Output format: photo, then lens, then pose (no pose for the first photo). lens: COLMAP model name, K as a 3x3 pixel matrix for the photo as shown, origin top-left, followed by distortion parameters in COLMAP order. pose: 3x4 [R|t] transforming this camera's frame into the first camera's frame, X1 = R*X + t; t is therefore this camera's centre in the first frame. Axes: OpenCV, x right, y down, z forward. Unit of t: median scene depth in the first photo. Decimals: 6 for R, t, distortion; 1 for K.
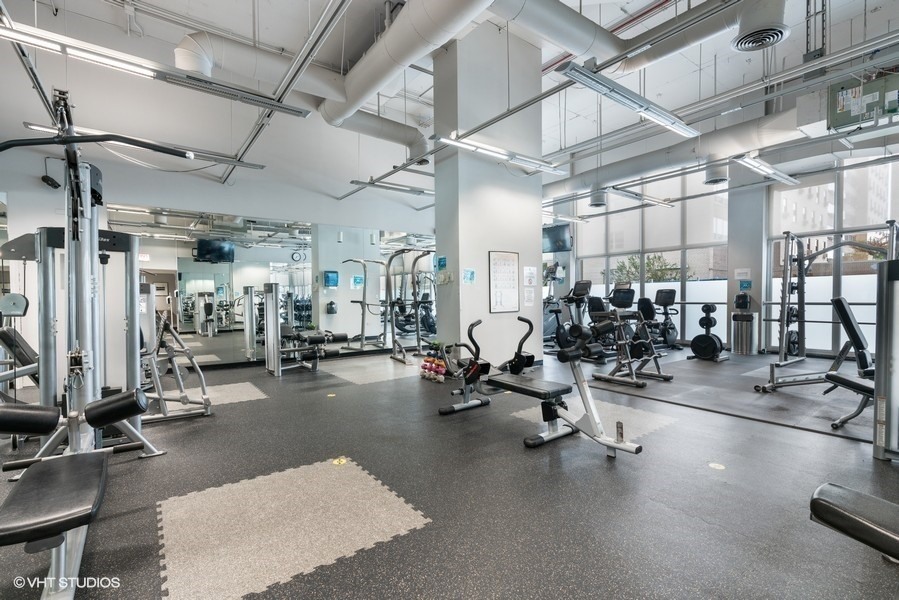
lens RADIAL K [[409.7, 0, 449.5], [0, 409.7, 300.0], [0, 0, 1]] dist [0.000495, -0.000079]
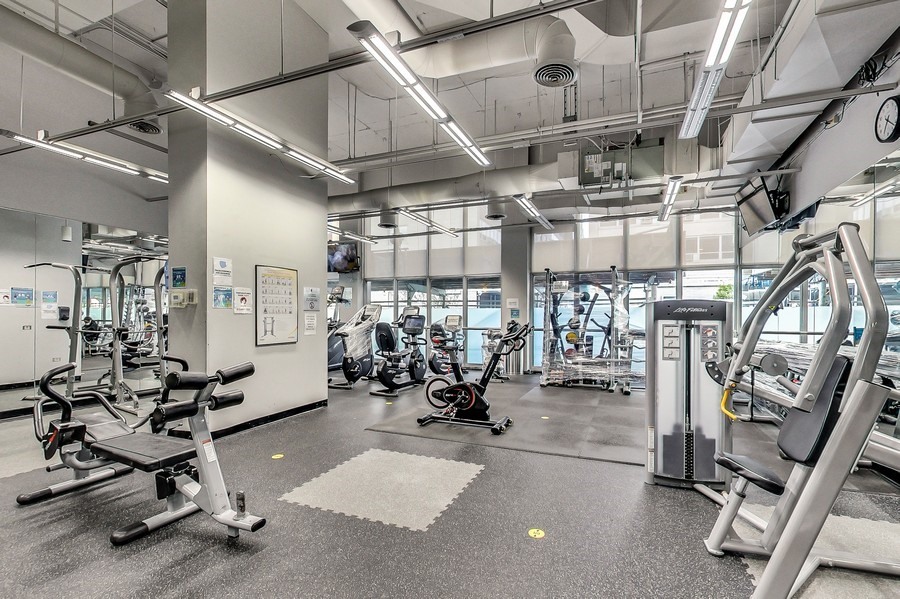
lens RADIAL K [[398.0, 0, 474.7], [0, 398.0, 320.1], [0, 0, 1]] dist [0.000441, 0.000021]
pose [[0.837306, 0.004681, 0.546715, 0.033119], [-0.006622, 0.999977, 0.001581, -0.019610], [-0.546695, -0.004944, 0.837317, 0.149327]]
